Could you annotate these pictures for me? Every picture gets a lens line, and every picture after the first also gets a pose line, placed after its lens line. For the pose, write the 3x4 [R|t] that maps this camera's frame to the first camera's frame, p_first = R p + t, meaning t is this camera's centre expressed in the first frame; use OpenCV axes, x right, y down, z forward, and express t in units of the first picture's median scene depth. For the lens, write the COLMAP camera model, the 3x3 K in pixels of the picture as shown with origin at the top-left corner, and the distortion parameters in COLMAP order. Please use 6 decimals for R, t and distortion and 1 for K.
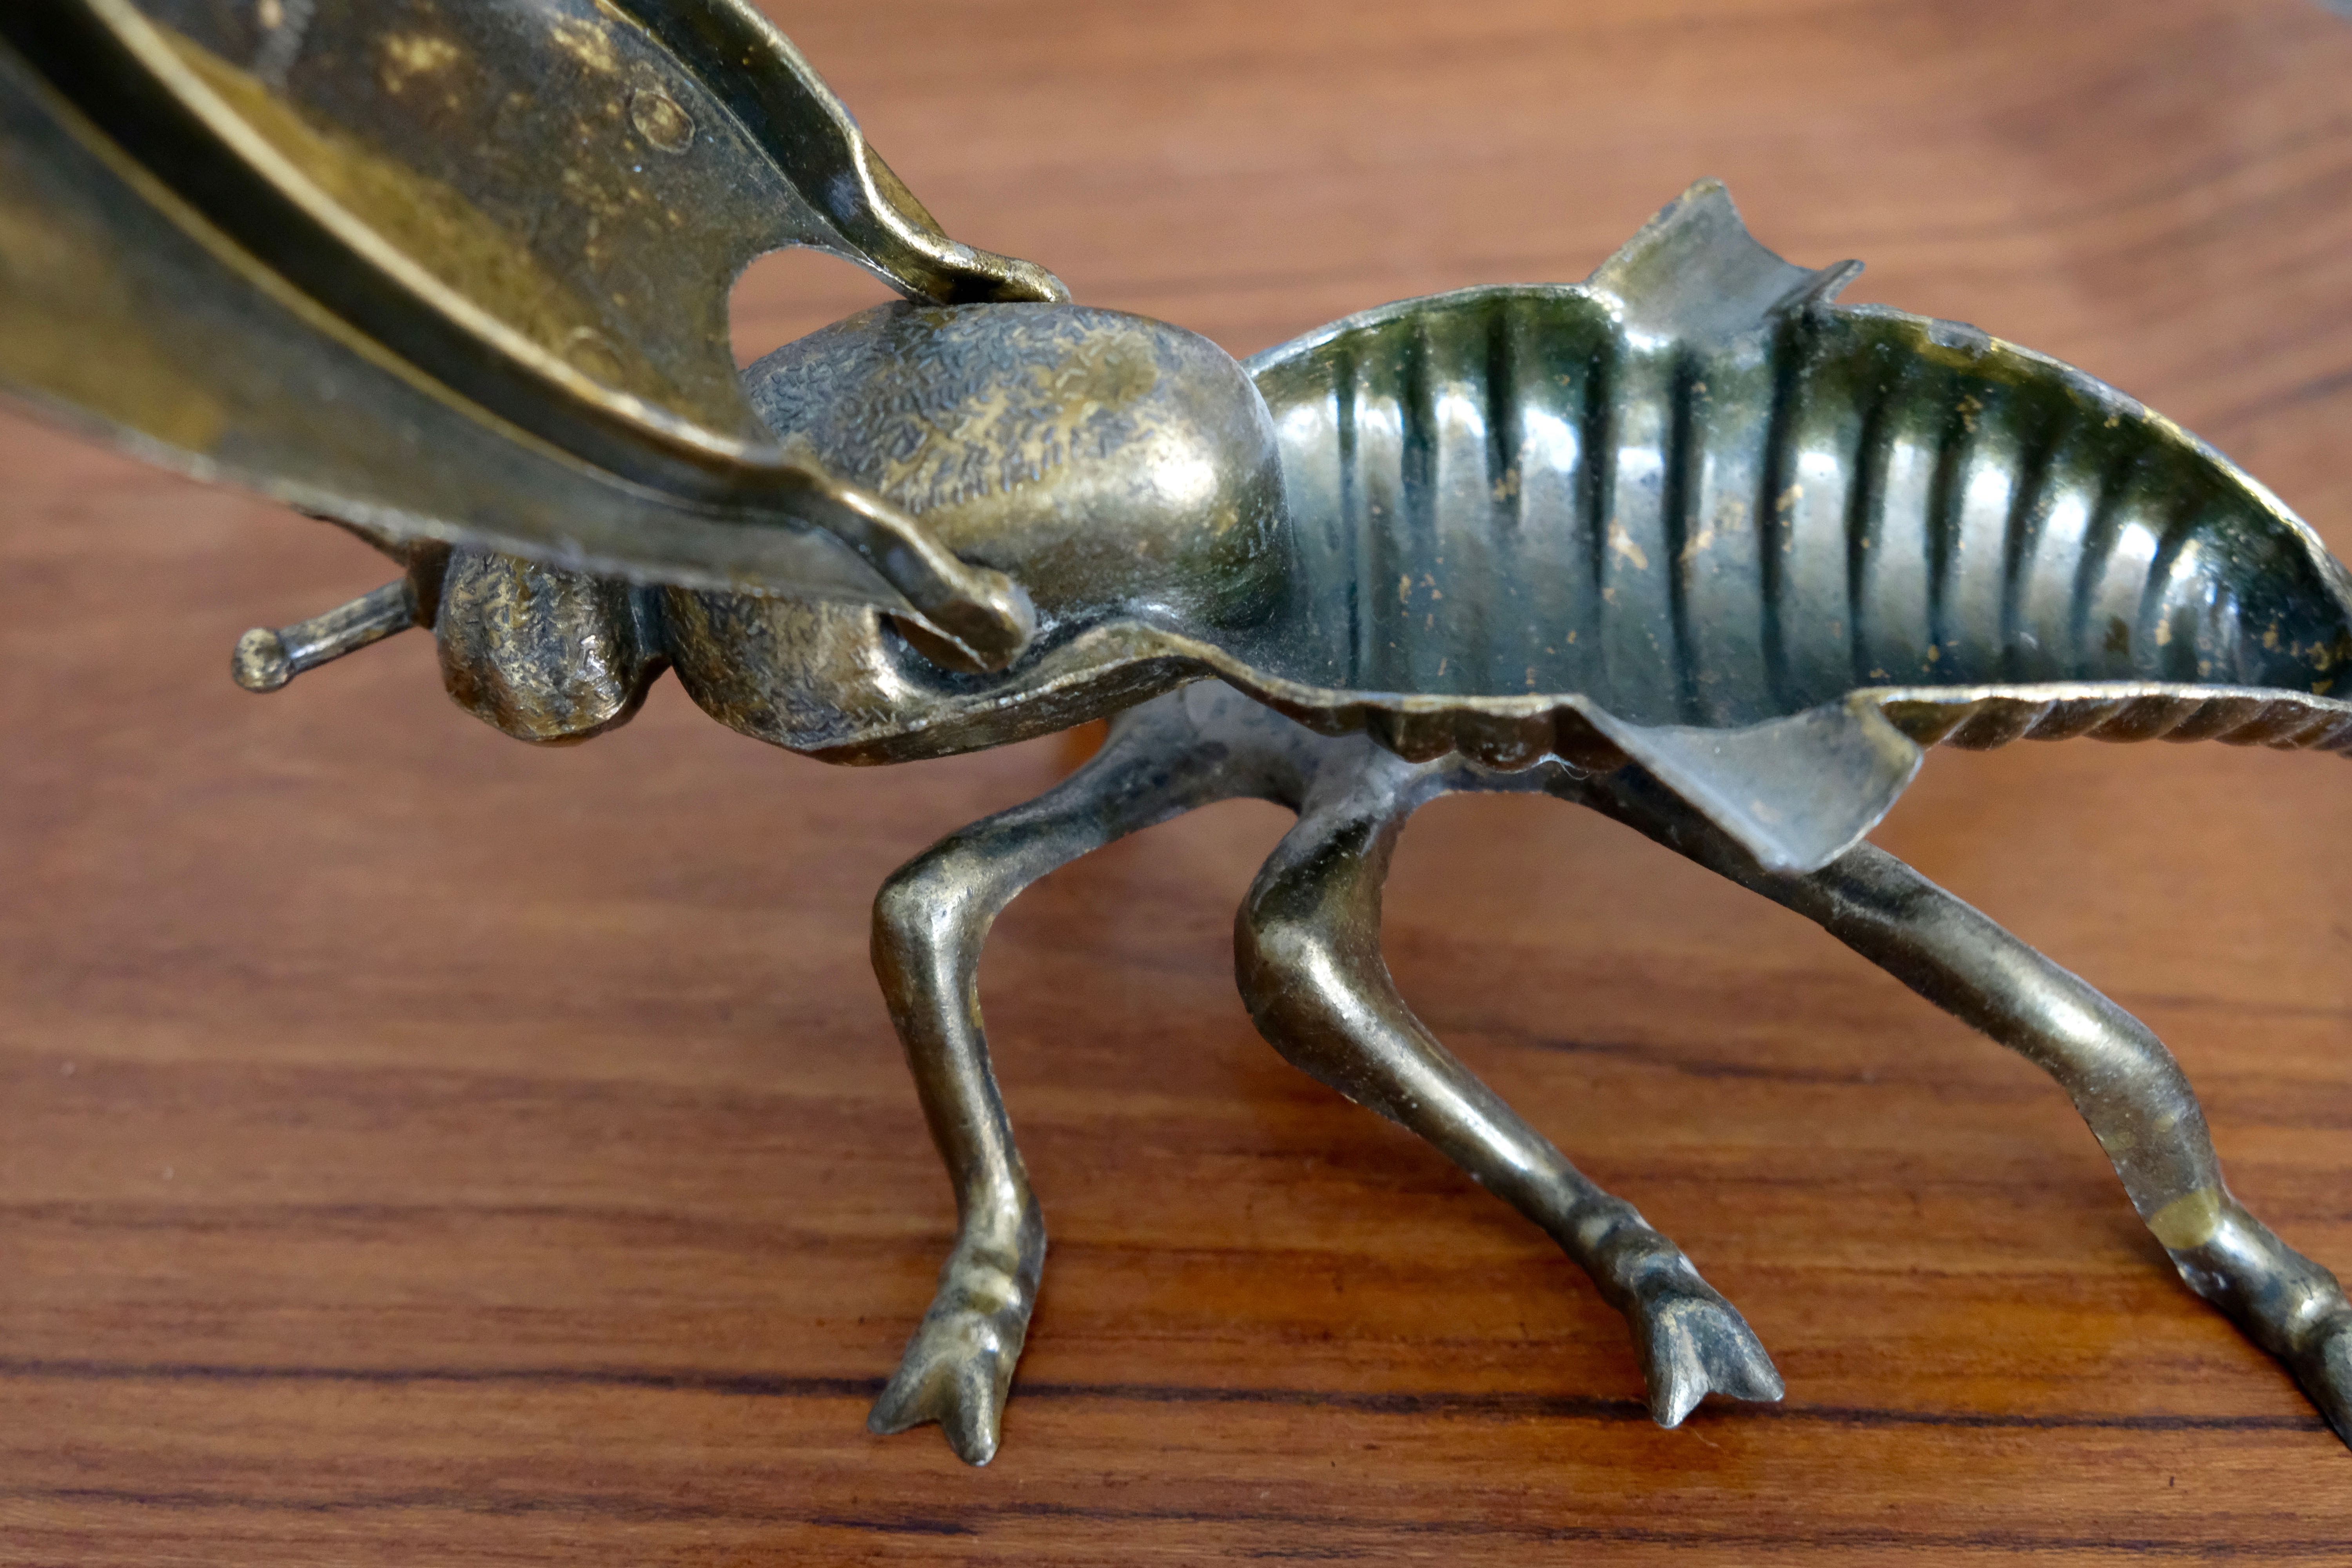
lens RADIAL K [[2716.0, 0, 1176.0], [0, 2716.0, 784.0], [0, 0, 1]] dist [-0.096542, 0.205016]
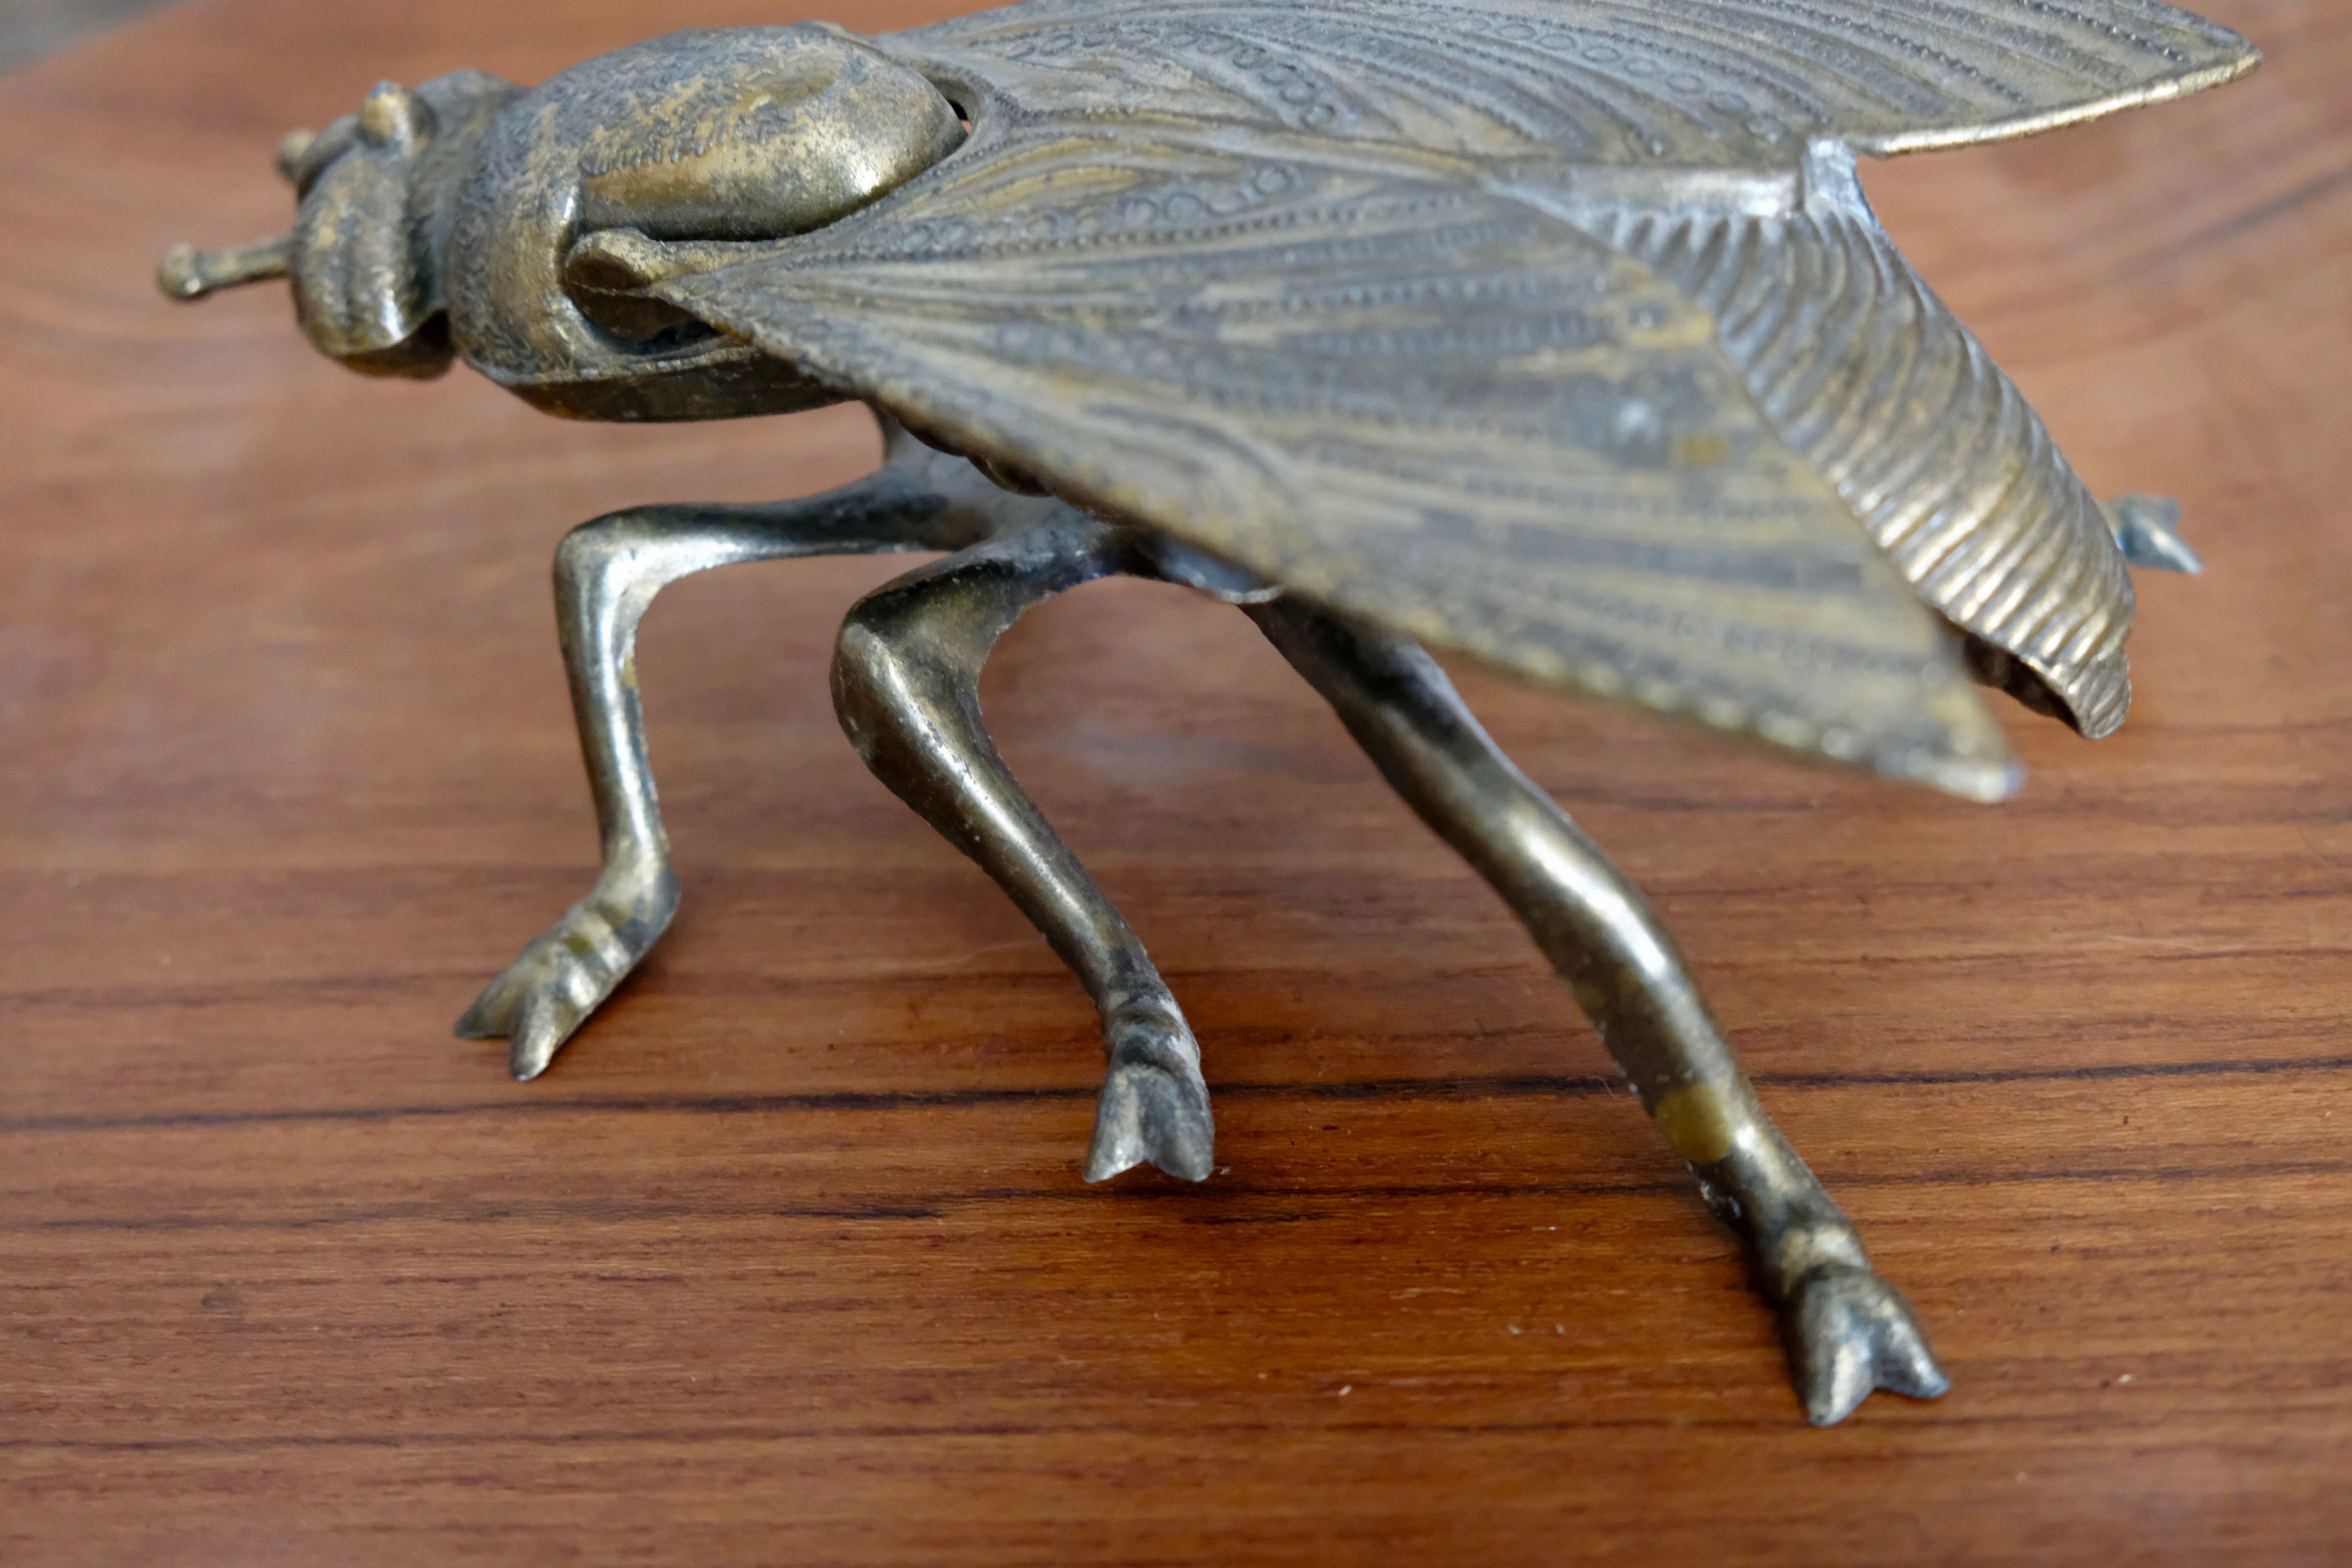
lens RADIAL K [[2716.0, 0, 1176.0], [0, 2716.0, 784.0], [0, 0, 1]] dist [-0.096542, 0.205016]
pose [[0.932522, 0.199359, -0.301095, 0.468778], [-0.227804, 0.971722, -0.062141, 0.147215], [0.280192, 0.126538, 0.951567, 0.043080]]
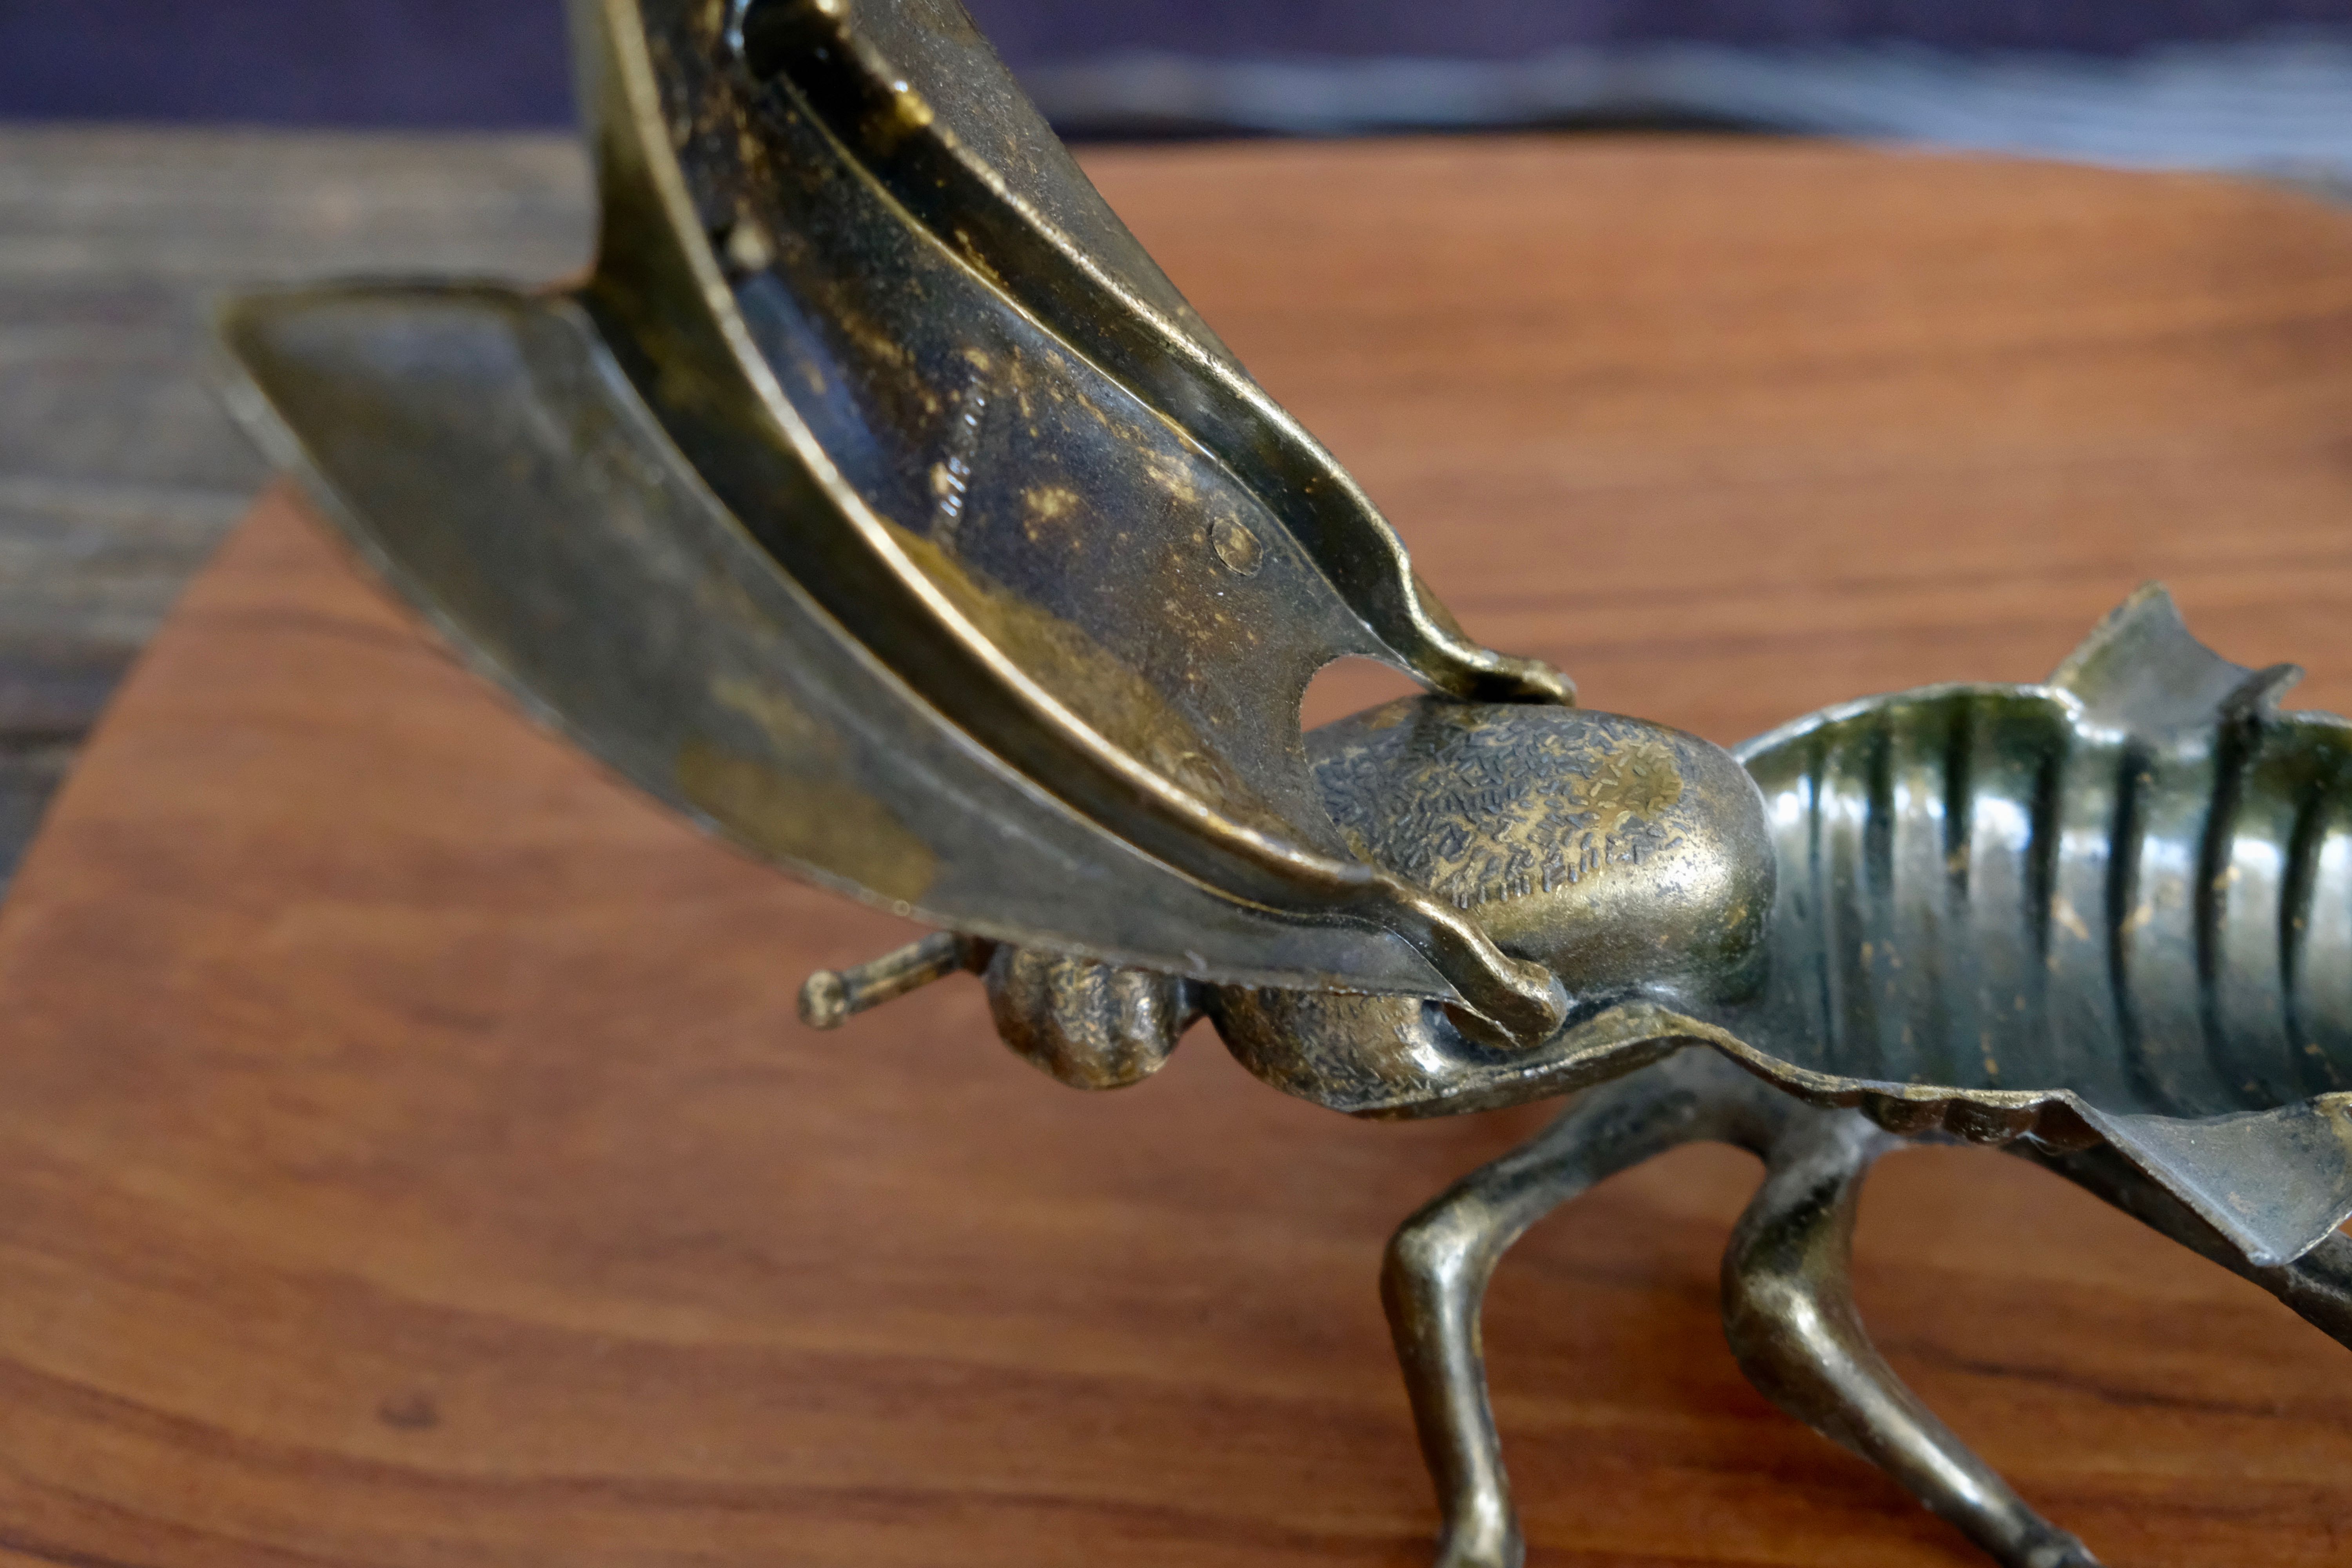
lens RADIAL K [[2716.0, 0, 1176.0], [0, 2716.0, 784.0], [0, 0, 1]] dist [-0.096542, 0.205016]
pose [[0.998350, 0.021216, -0.053364, -0.143558], [-0.023504, 0.998814, -0.042629, -0.093127], [0.052397, 0.043813, 0.997665, -0.104015]]
